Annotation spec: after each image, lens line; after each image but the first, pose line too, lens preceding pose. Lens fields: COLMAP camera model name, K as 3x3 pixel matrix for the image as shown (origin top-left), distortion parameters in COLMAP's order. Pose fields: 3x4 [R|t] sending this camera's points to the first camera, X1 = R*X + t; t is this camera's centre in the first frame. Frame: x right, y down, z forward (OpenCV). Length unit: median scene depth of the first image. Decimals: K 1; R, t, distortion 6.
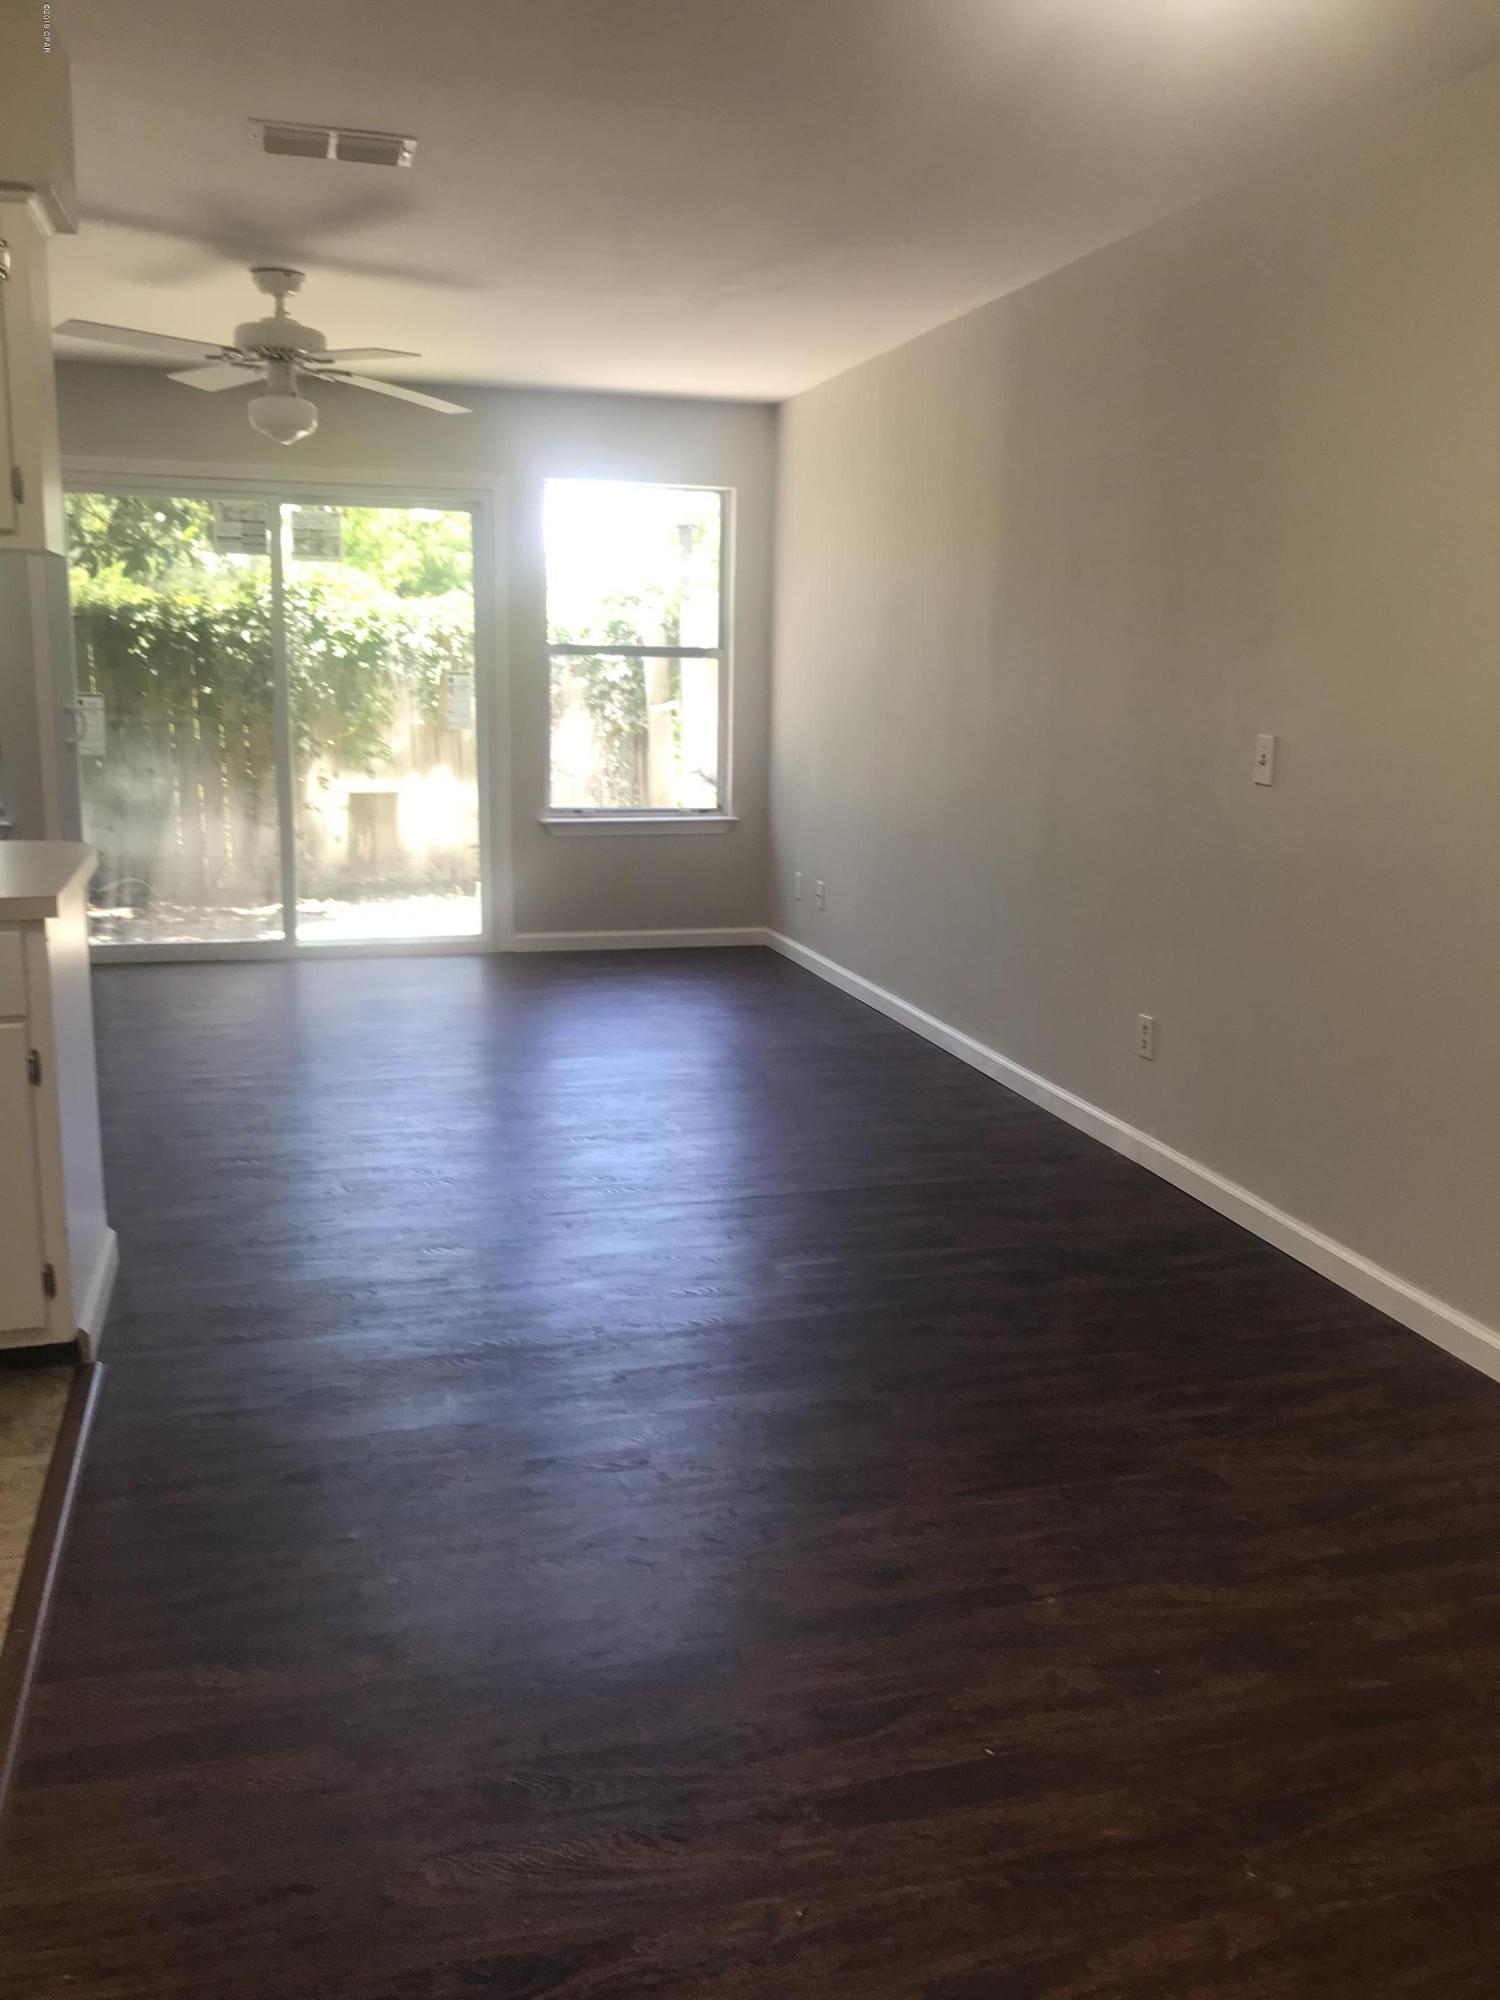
lens RADIAL K [[1649.2, 0, 771.3], [0, 1649.2, 981.0], [0, 0, 1]] dist [0.036962, -0.052843]
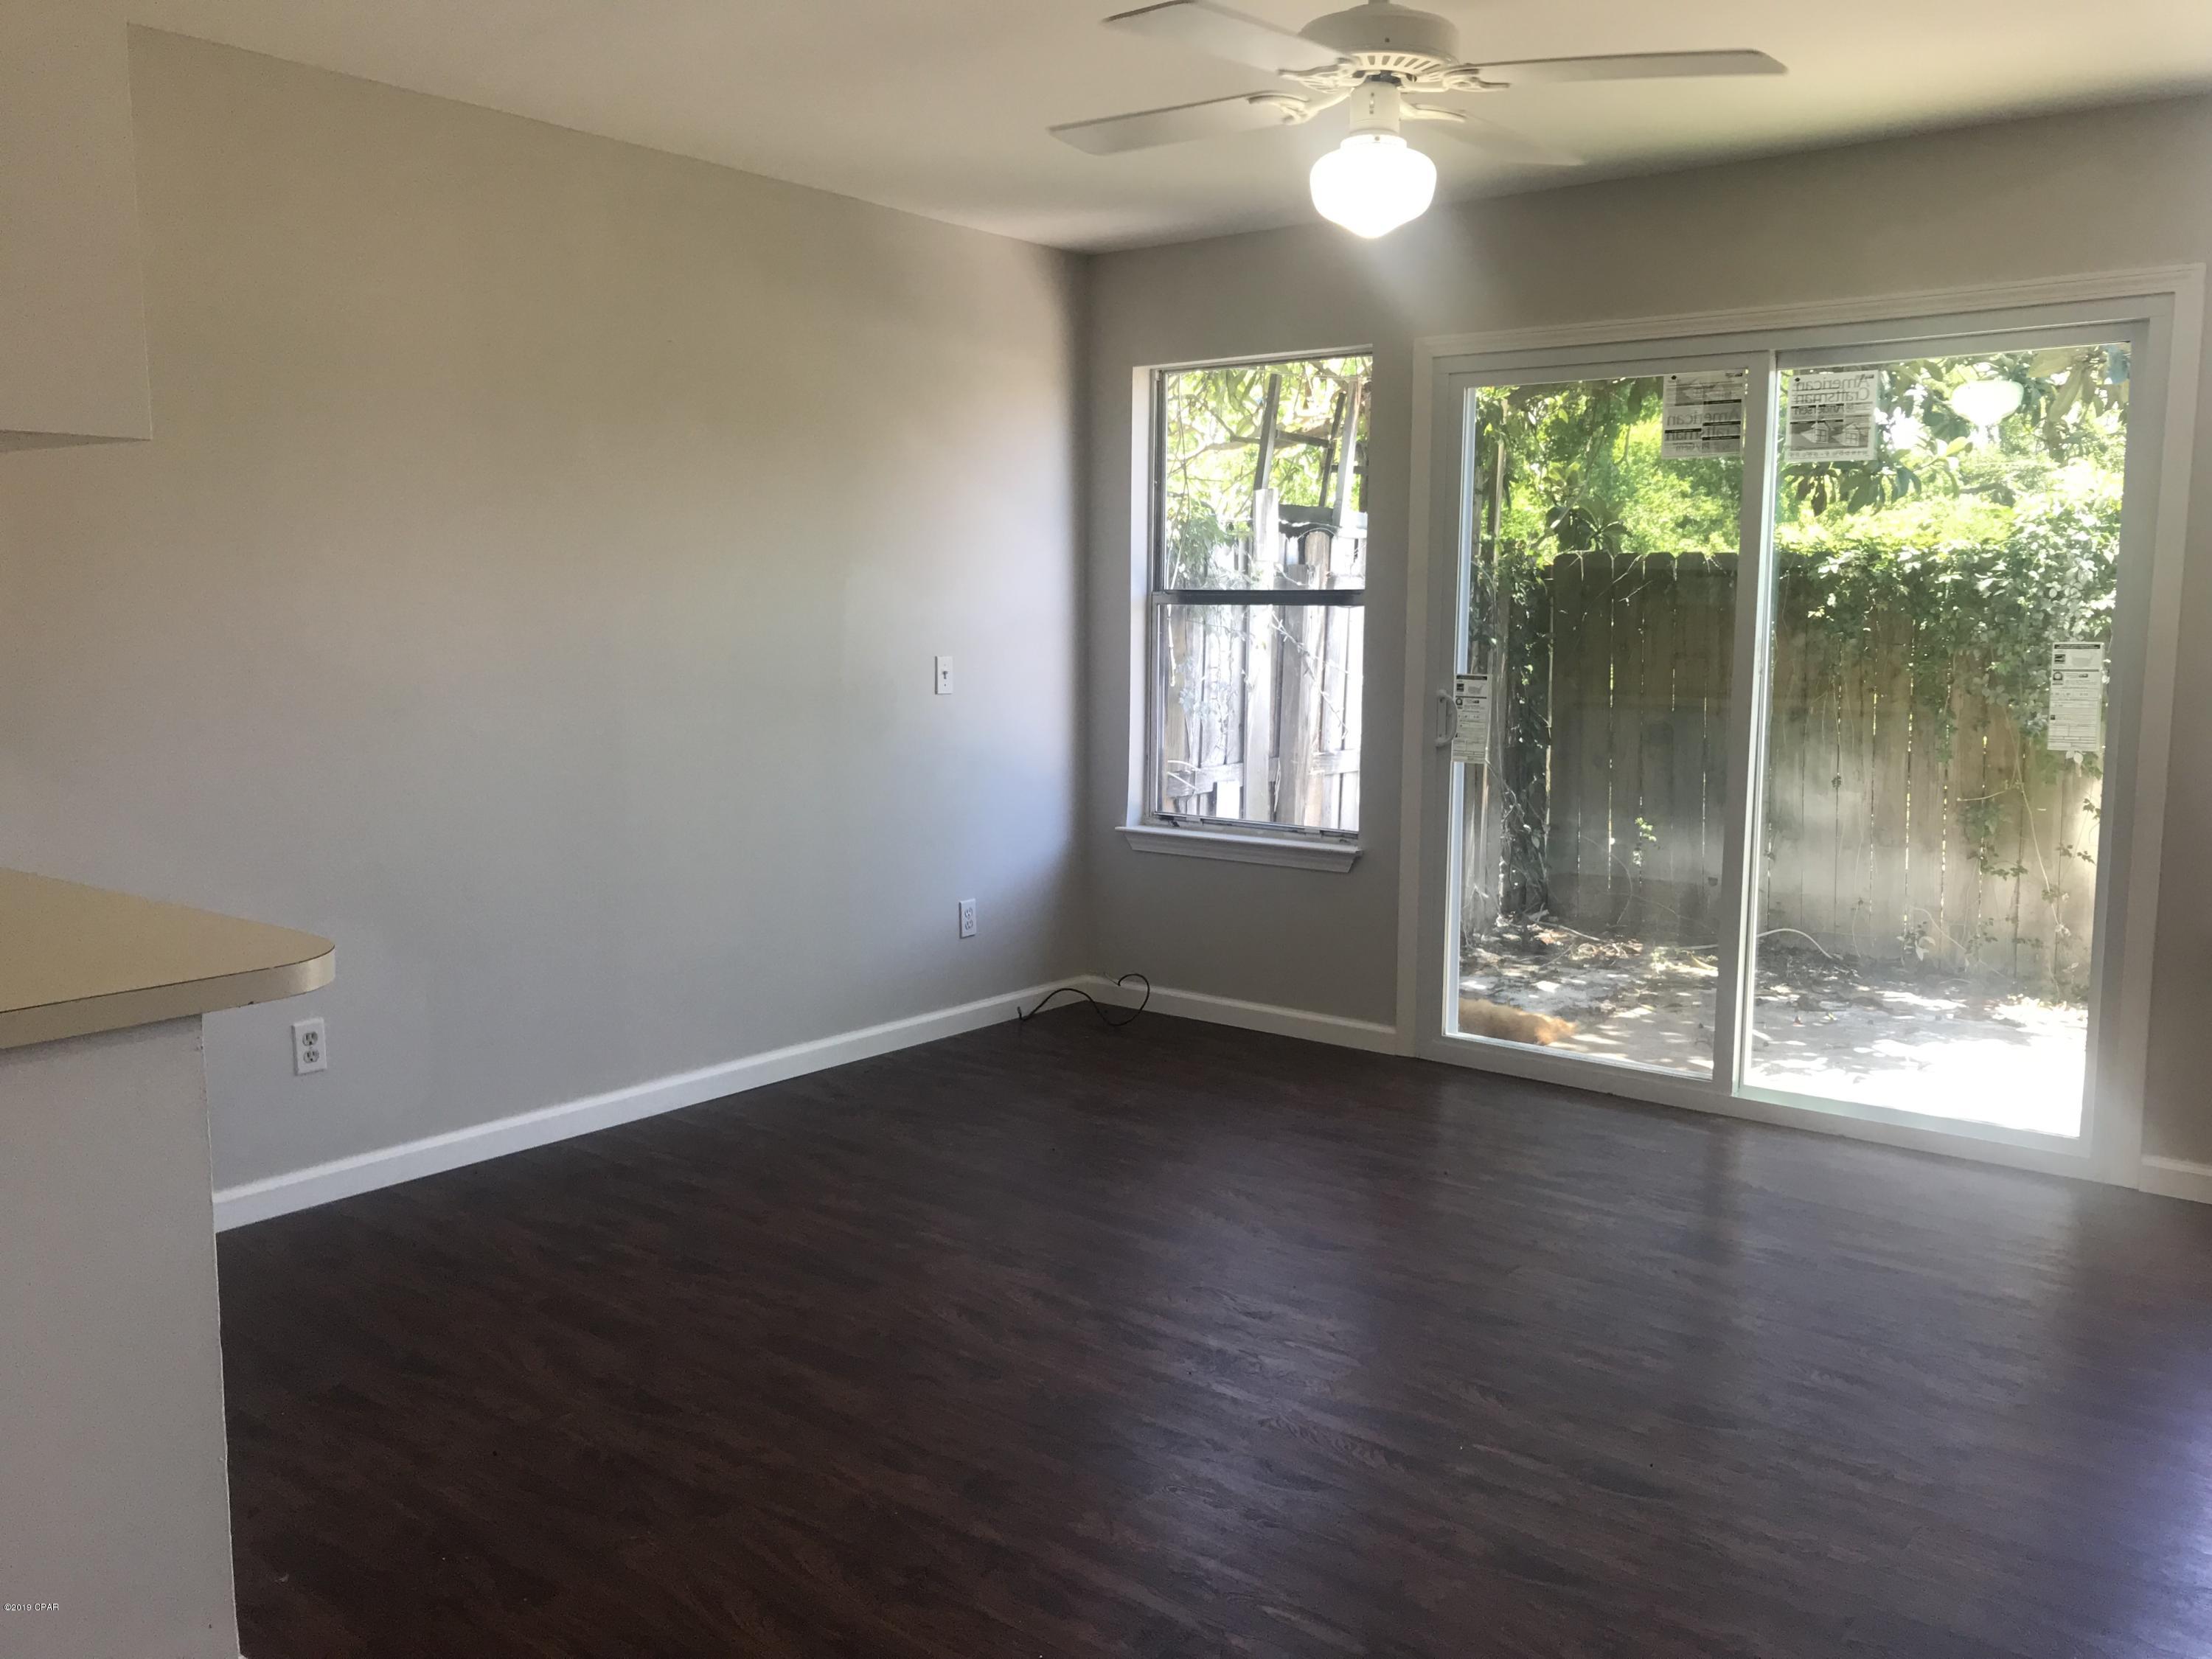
lens RADIAL K [[1824.0, 0, 1109.4], [0, 1824.0, 806.3], [0, 0, 1]] dist [0.036962, -0.052843]
pose [[0.569674, 0.076246, -0.818326, 0.087915], [-0.151898, 0.988302, -0.013660, -0.060220], [0.807712, 0.132084, 0.574592, 0.314172]]
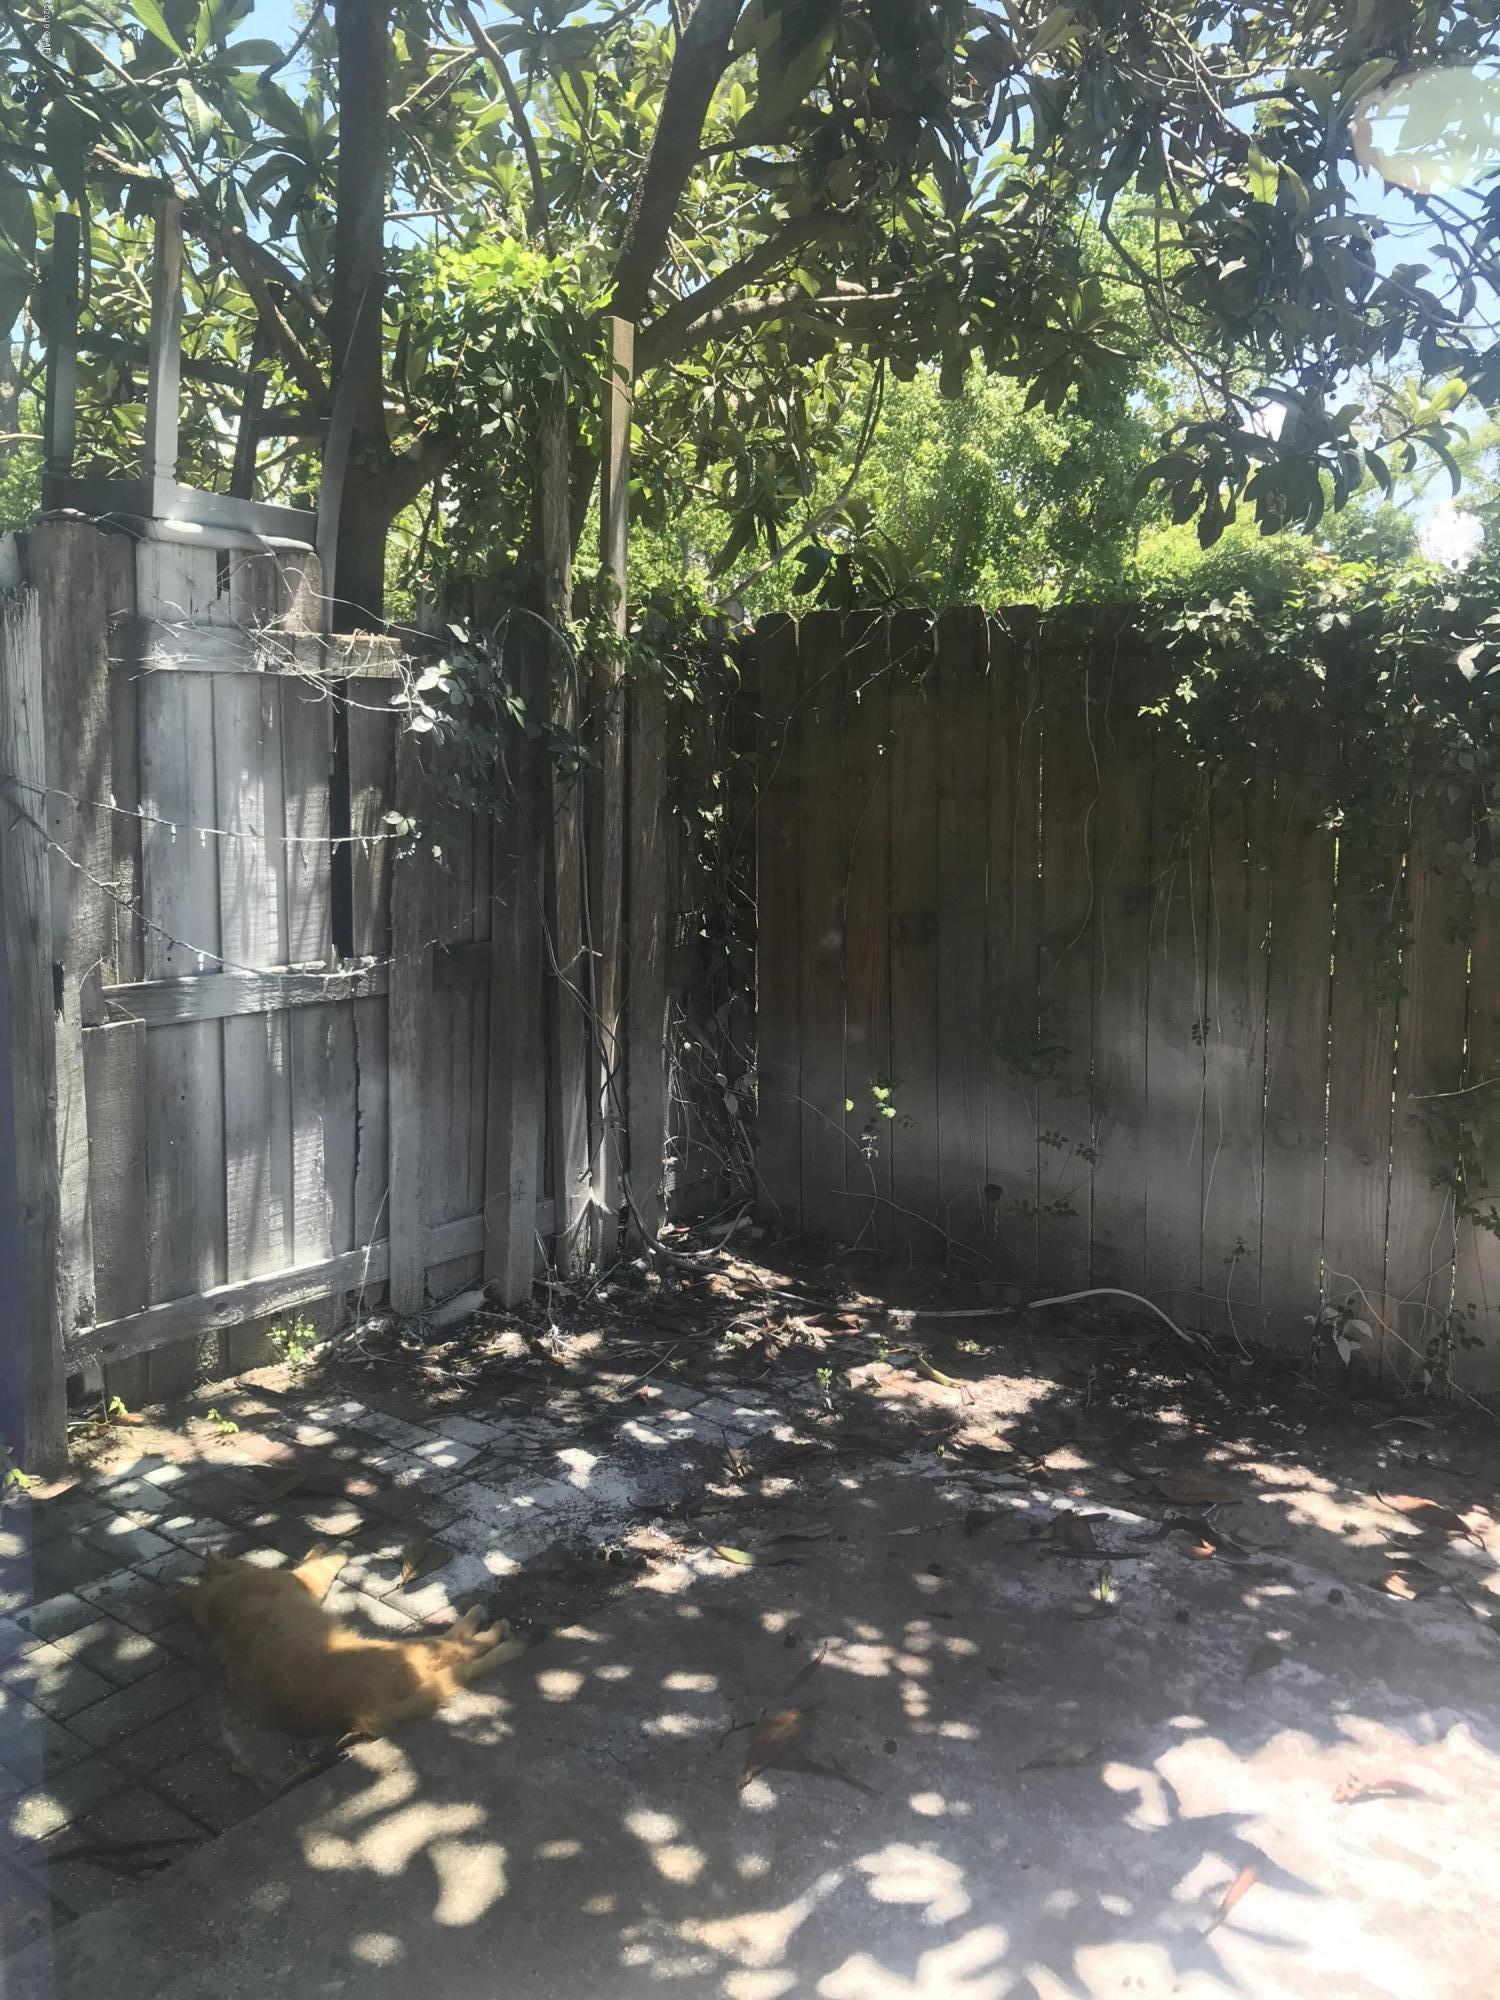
lens RADIAL K [[1649.2, 0, 743.3], [0, 1649.2, 996.9], [0, 0, 1]] dist [0.036962, -0.052843]
pose [[0.544696, 0.121302, -0.829814, -0.118176], [-0.161921, 0.986077, 0.037859, -0.133358], [0.822853, 0.113743, 0.556754, 0.714174]]
